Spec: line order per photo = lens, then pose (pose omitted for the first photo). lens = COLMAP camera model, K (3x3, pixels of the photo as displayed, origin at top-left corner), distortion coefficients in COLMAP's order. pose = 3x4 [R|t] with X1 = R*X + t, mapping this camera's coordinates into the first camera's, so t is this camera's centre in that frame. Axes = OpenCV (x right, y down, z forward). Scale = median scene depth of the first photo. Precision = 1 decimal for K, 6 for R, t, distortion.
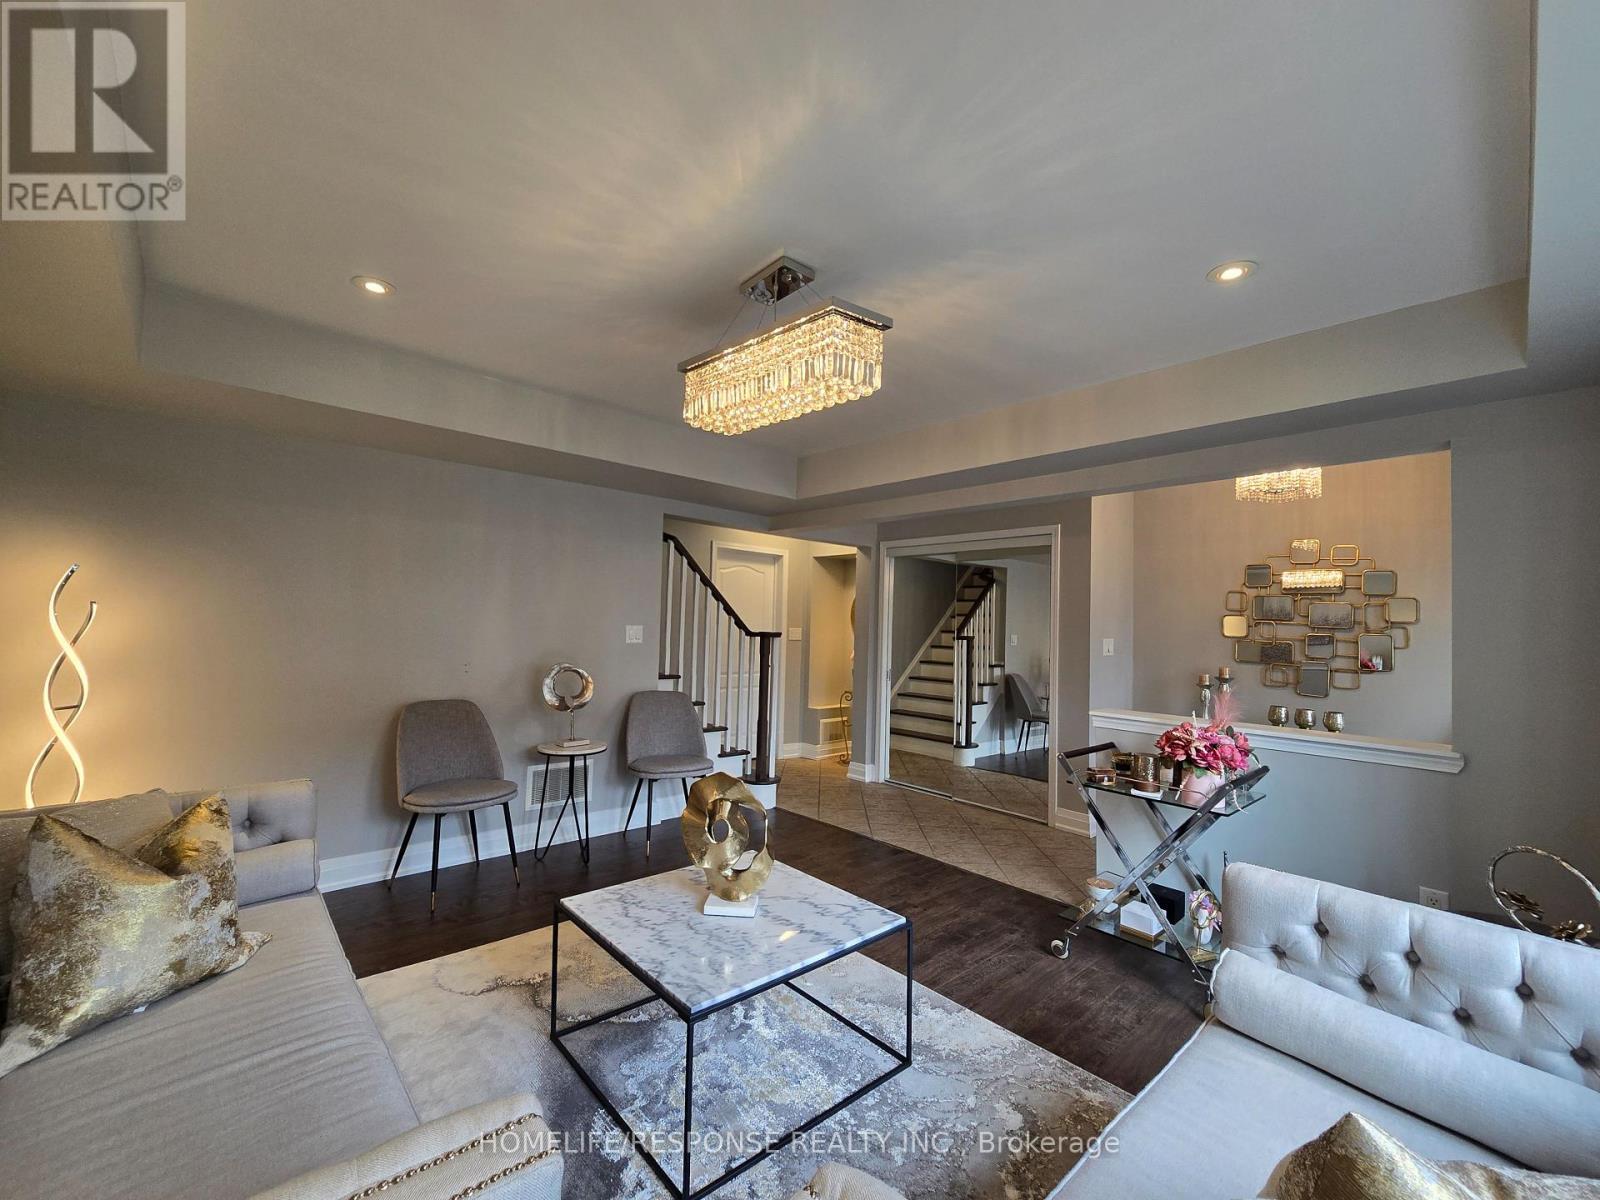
lens RADIAL K [[654.4, 0, 793.1], [0, 654.4, 601.8], [0, 0, 1]] dist [-0.002924, -0.000530]
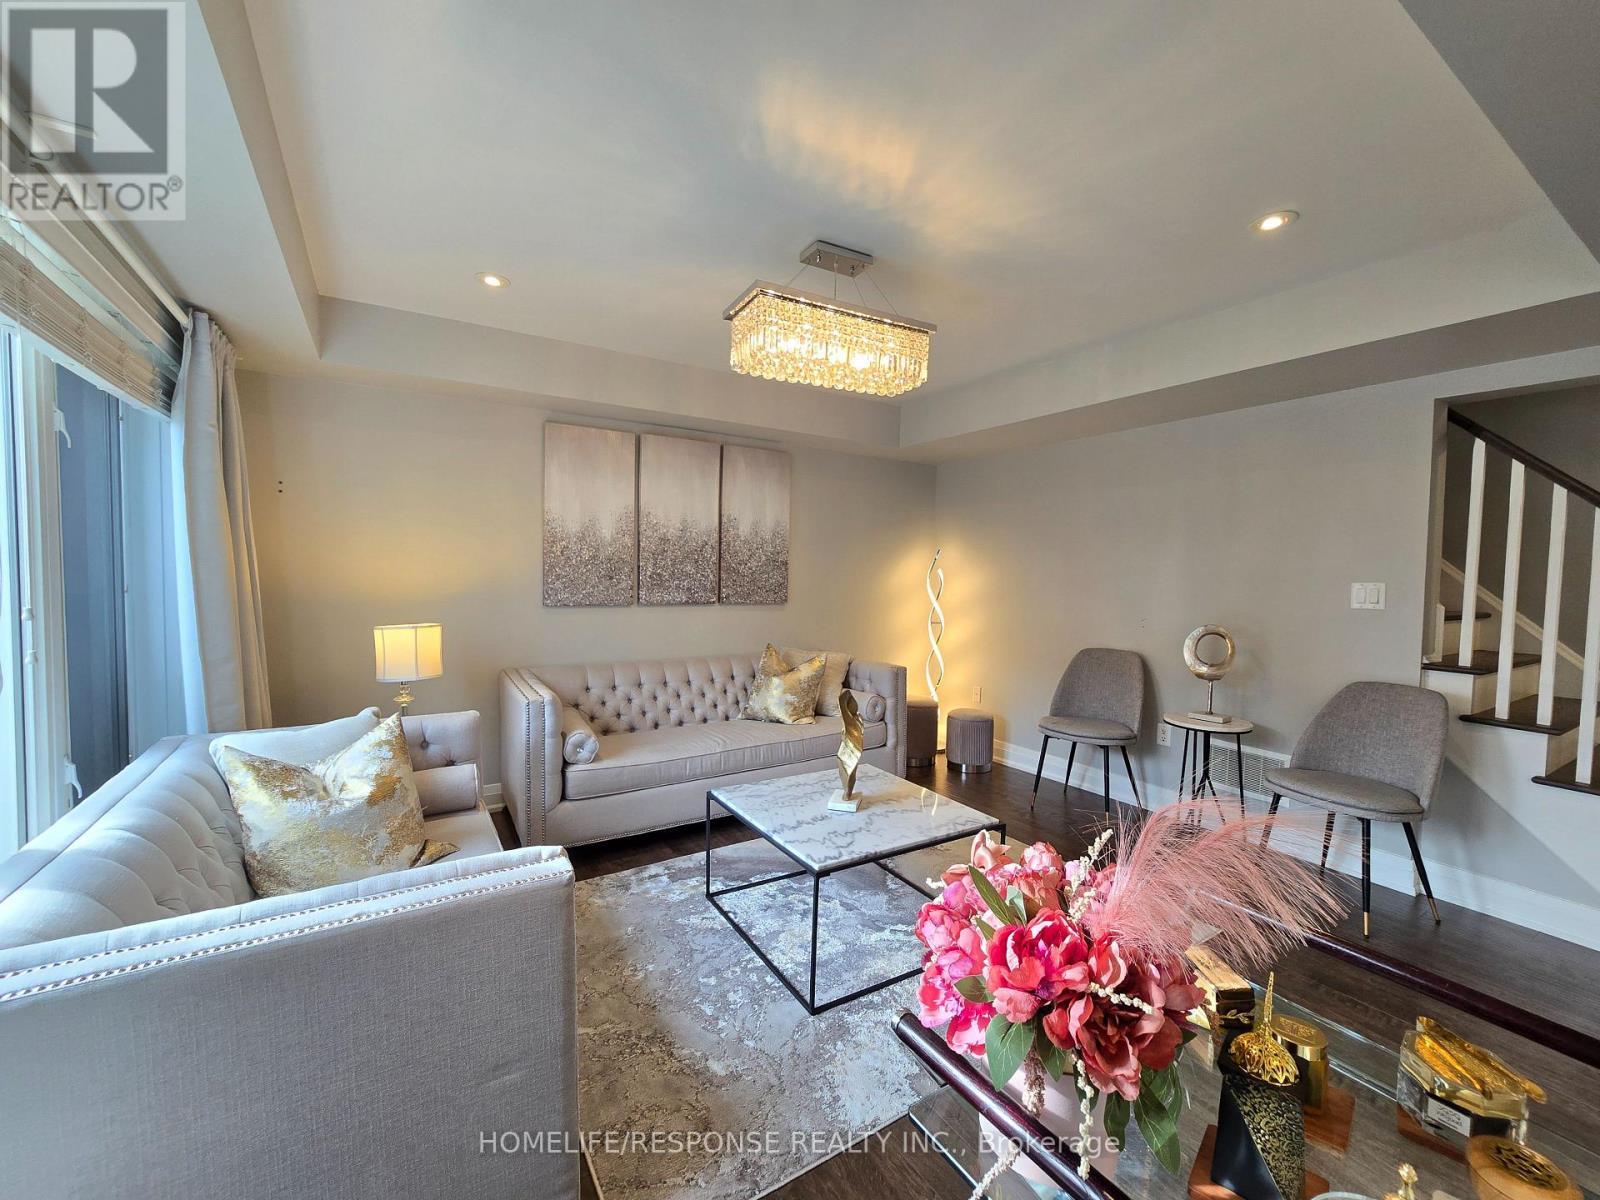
lens RADIAL K [[654.4, 0, 794.8], [0, 654.4, 603.4], [0, 0, 1]] dist [-0.002924, -0.000530]
pose [[-0.168845, 0.016685, -0.985501, 1.018261], [0.014933, 0.999785, 0.014368, 0.075986], [0.985529, -0.012290, -0.169058, 1.032041]]
